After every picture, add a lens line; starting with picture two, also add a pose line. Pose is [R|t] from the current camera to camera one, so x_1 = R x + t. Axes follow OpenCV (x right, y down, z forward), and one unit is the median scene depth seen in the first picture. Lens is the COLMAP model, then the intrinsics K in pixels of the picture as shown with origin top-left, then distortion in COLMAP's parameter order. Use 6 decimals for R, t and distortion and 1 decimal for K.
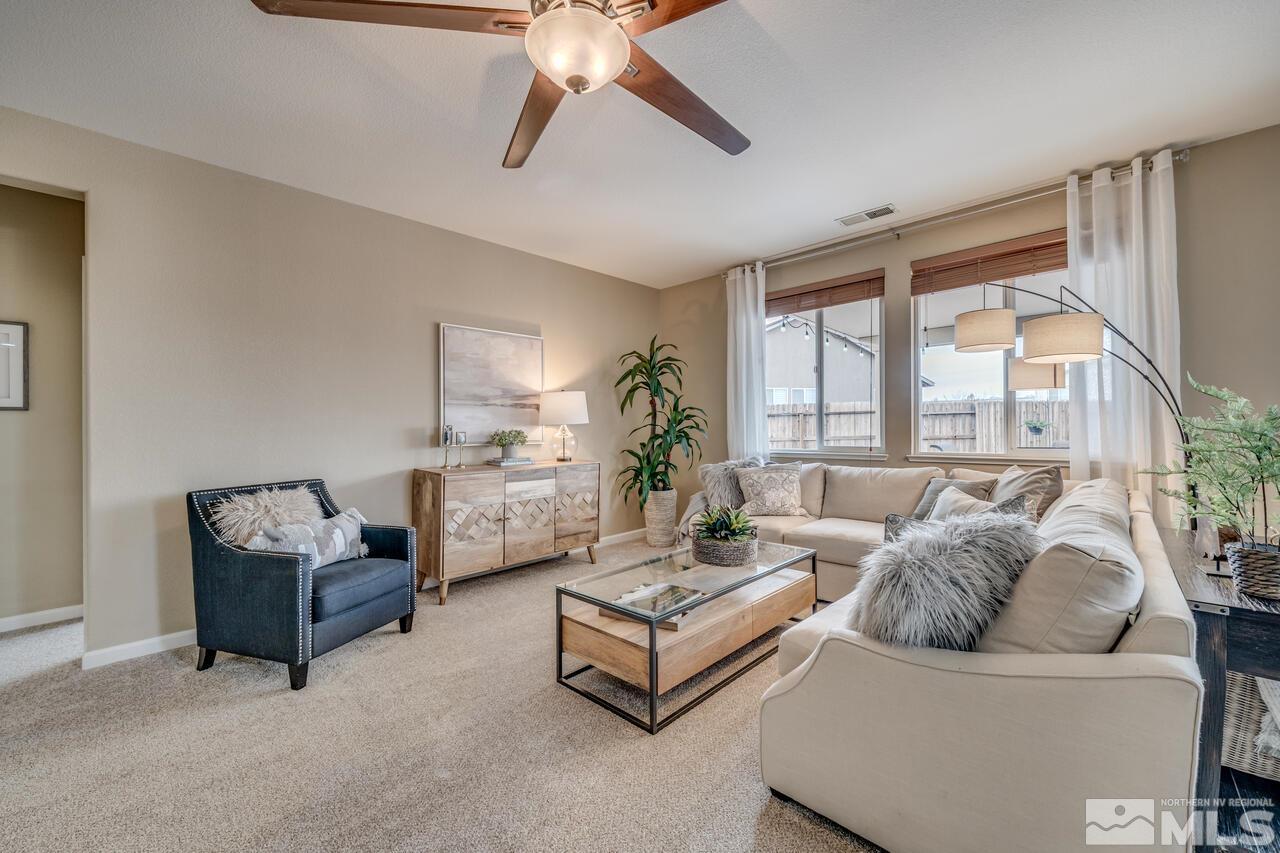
lens RADIAL K [[505.7, 0, 639.8], [0, 505.7, 421.8], [0, 0, 1]] dist [-0.001671, -0.000170]
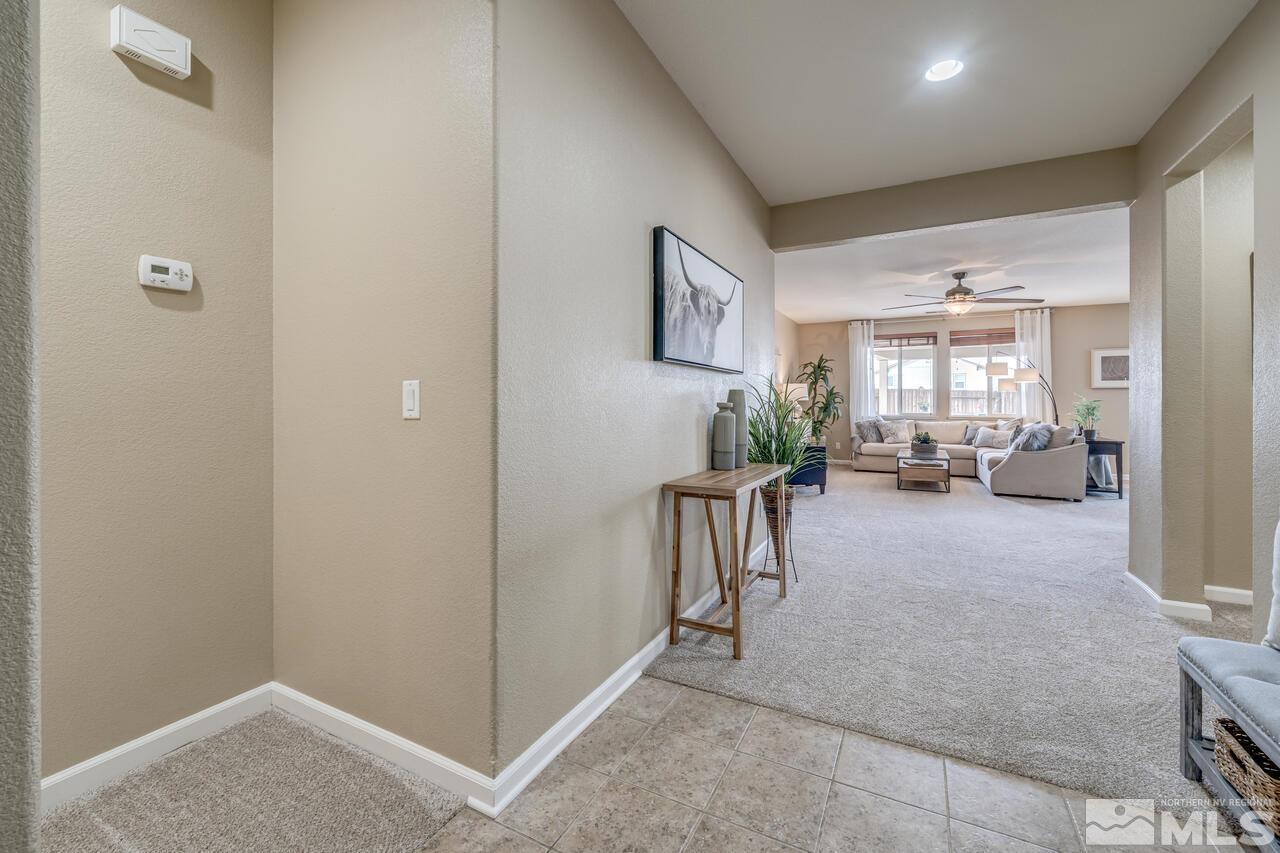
lens RADIAL K [[543.5, 0, 635.7], [0, 543.5, 404.4], [0, 0, 1]] dist [-0.000704, -0.000083]
pose [[0.957208, 0.014246, 0.289049, -1.492016], [-0.016389, 0.999853, 0.004994, 0.022447], [-0.288935, -0.009518, 0.957301, -0.917089]]
